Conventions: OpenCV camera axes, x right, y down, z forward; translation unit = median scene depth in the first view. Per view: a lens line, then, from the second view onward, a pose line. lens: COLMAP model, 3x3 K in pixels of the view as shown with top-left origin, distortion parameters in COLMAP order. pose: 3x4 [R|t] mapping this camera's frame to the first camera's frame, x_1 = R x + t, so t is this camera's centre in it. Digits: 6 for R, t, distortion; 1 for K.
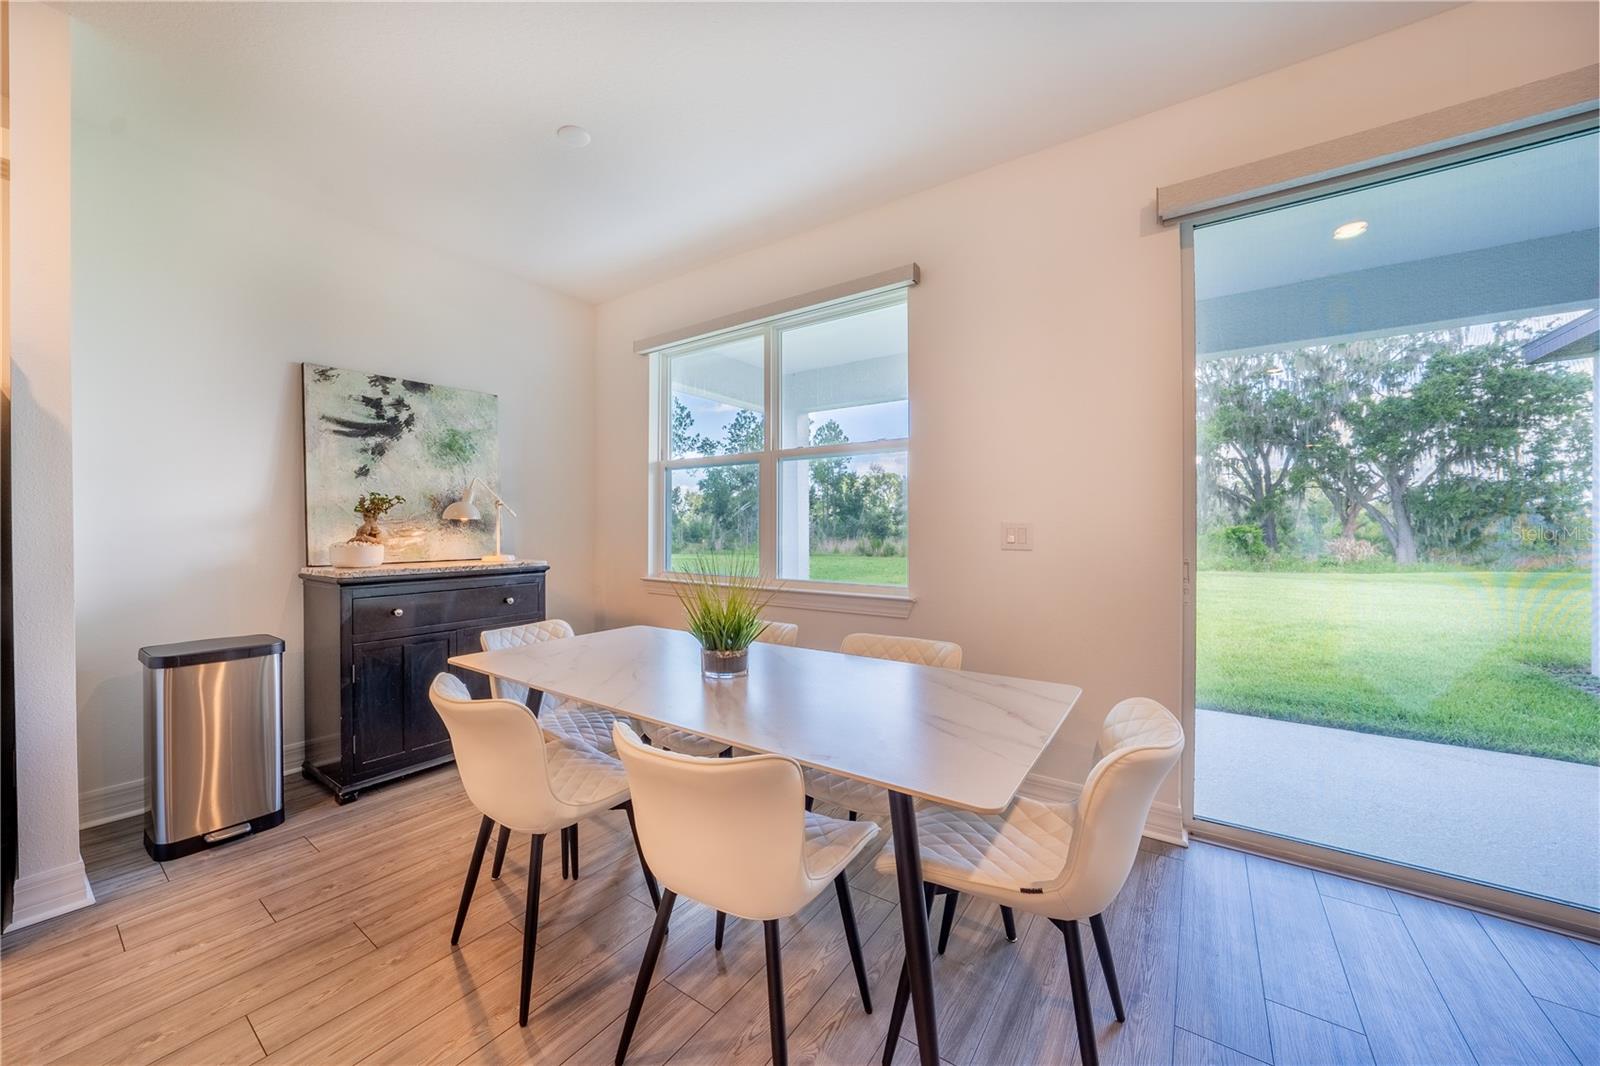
lens RADIAL K [[584.1, 0, 737.5], [0, 584.1, 528.2], [0, 0, 1]] dist [-0.025580, -0.000140]
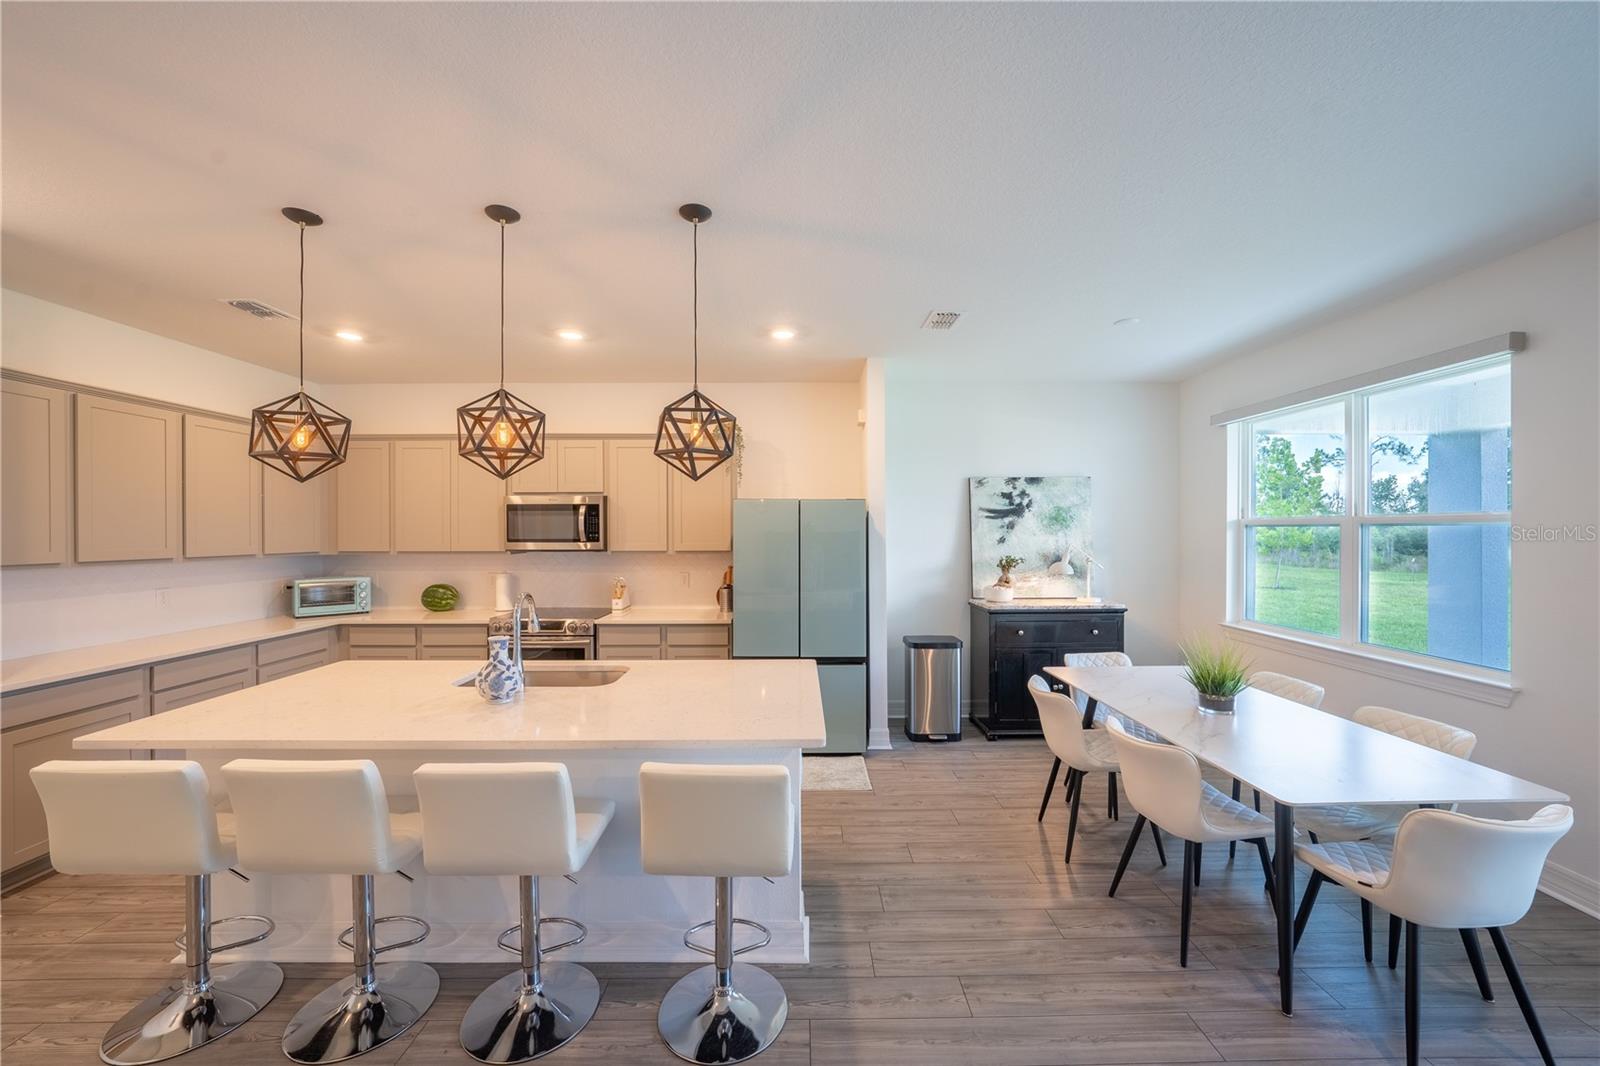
lens RADIAL K [[595.2, 0, 820.5], [0, 595.2, 530.1], [0, 0, 1]] dist [-0.009122, 0.000173]
pose [[0.637258, -0.001403, -0.770649, 0.308700], [0.000231, 0.999999, -0.001630, -0.126832], [0.770651, 0.000861, 0.637257, -0.447465]]
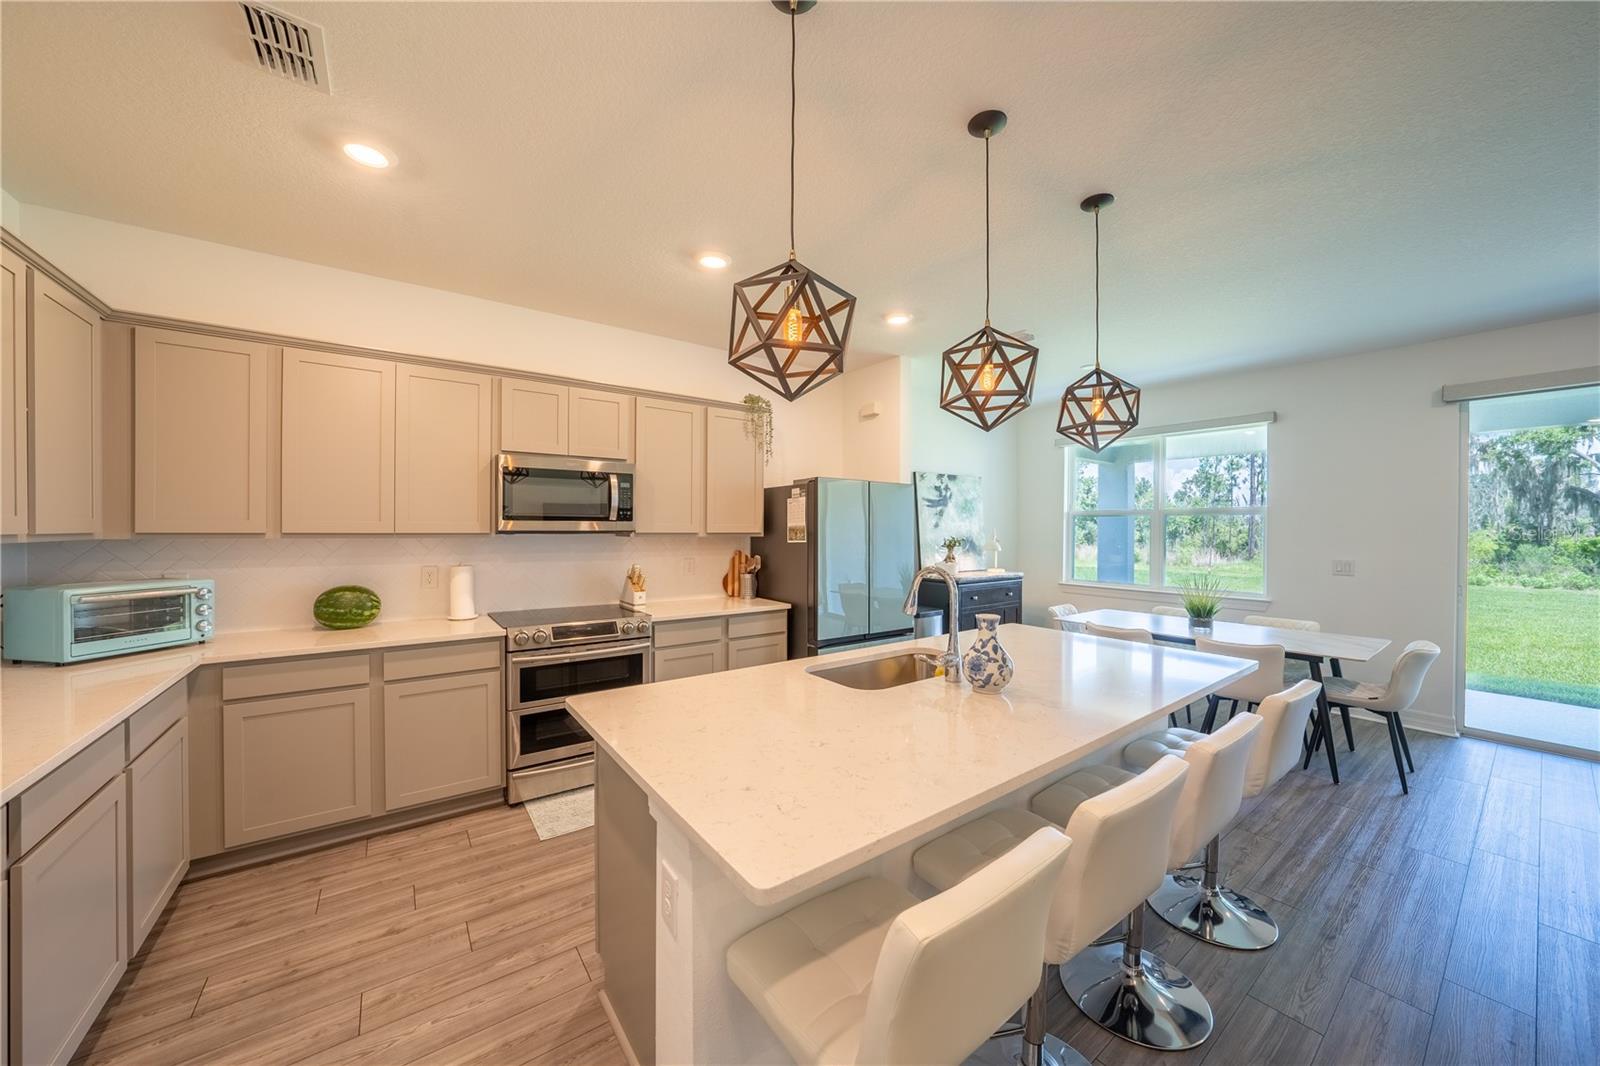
lens RADIAL K [[555.4, 0, 813.1], [0, 555.4, 531.5], [0, 0, 1]] dist [-0.009357, 0.000303]
pose [[0.967079, 0.009278, -0.254308, -0.590152], [-0.007904, 0.999948, 0.006425, -0.087632], [0.254354, -0.004203, 0.967102, -0.927619]]
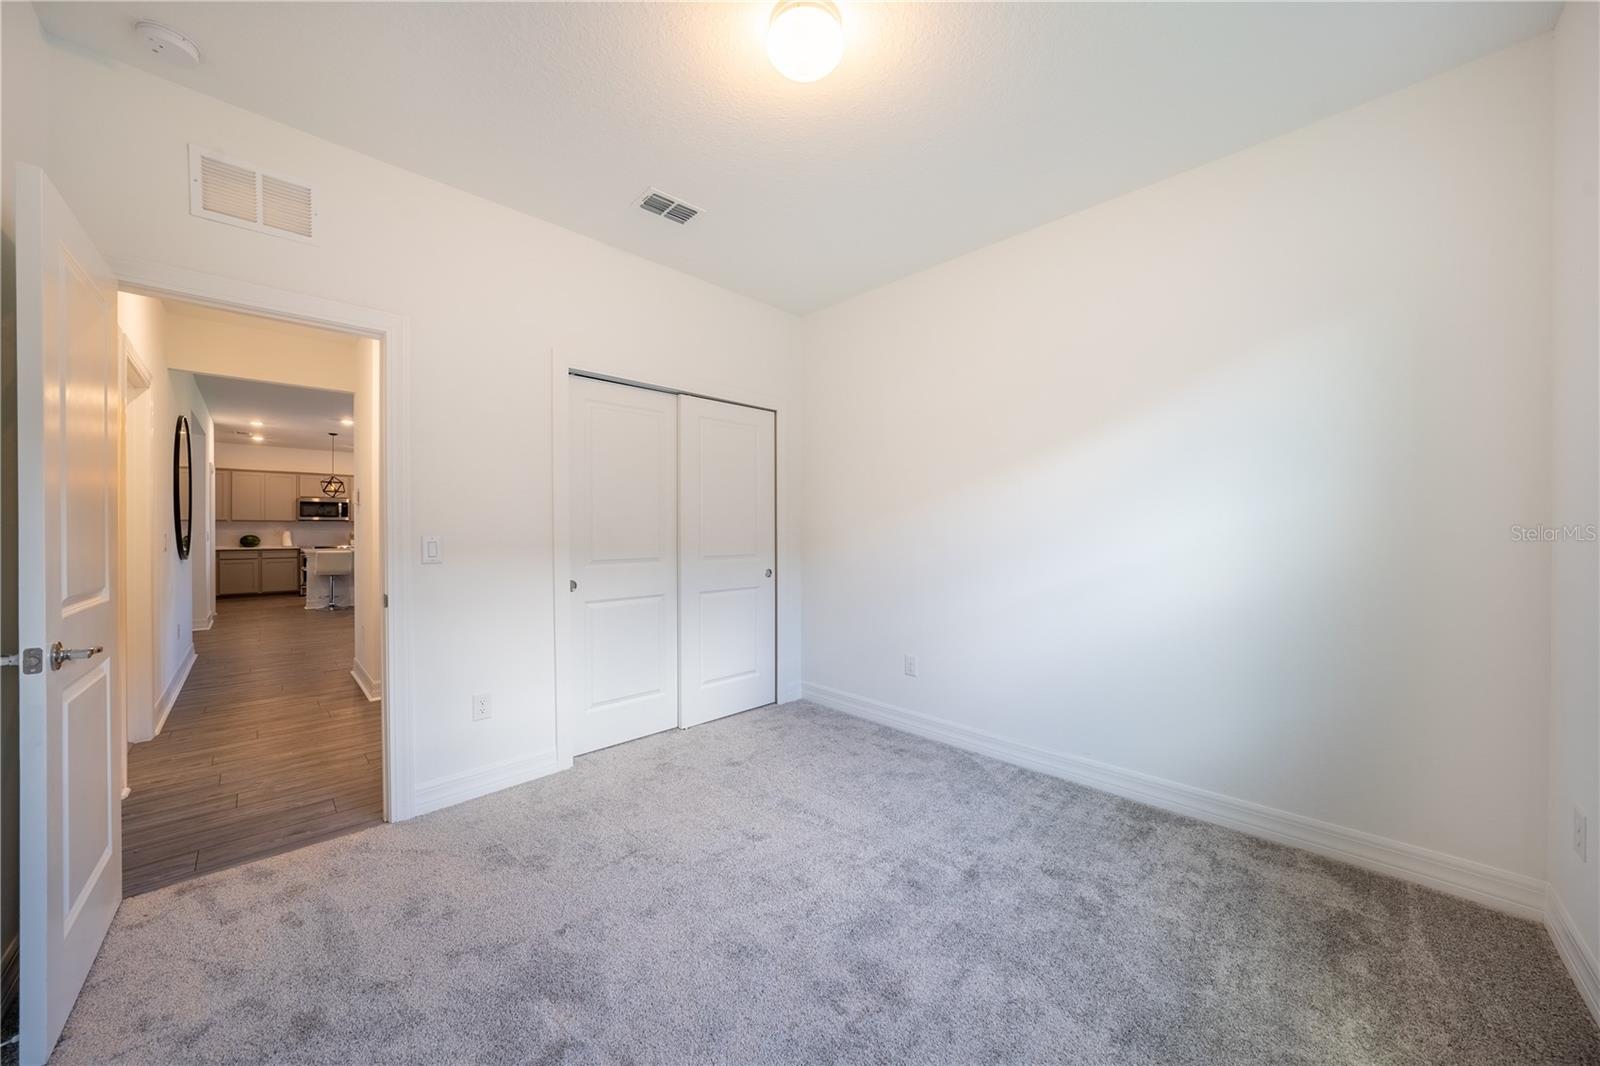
lens RADIAL K [[555.4, 0, 809.1], [0, 555.4, 526.6], [0, 0, 1]] dist [-0.009357, 0.000303]
pose [[0.991378, 0.006376, -0.130879, 2.187740], [-0.005830, 0.999973, 0.004556, -0.070026], [0.130904, -0.003754, 0.991388, -3.075146]]
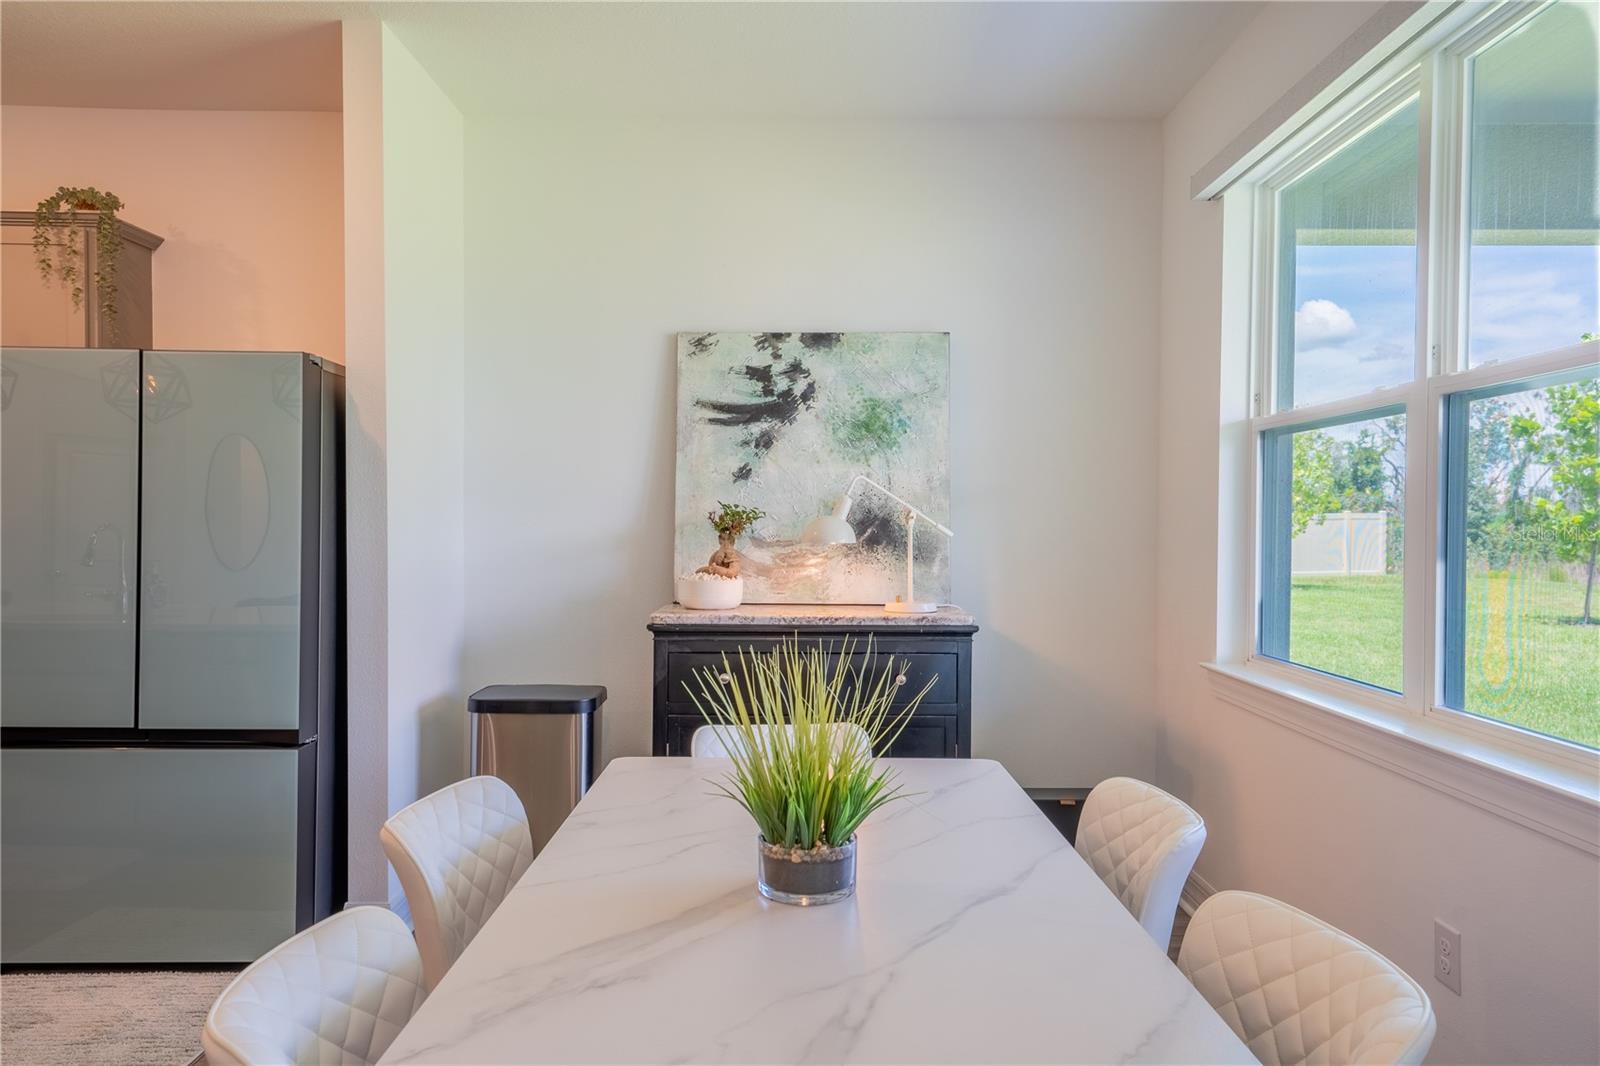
lens RADIAL K [[1020.0, 0, 799.0], [0, 1020.0, 532.7], [0, 0, 1]] dist [0.020282, -0.000609]
pose [[0.622282, 0.010266, -0.782726, 0.385862], [-0.009977, 0.999937, 0.005183, -0.033052], [0.782729, 0.004584, 0.622345, 0.282314]]
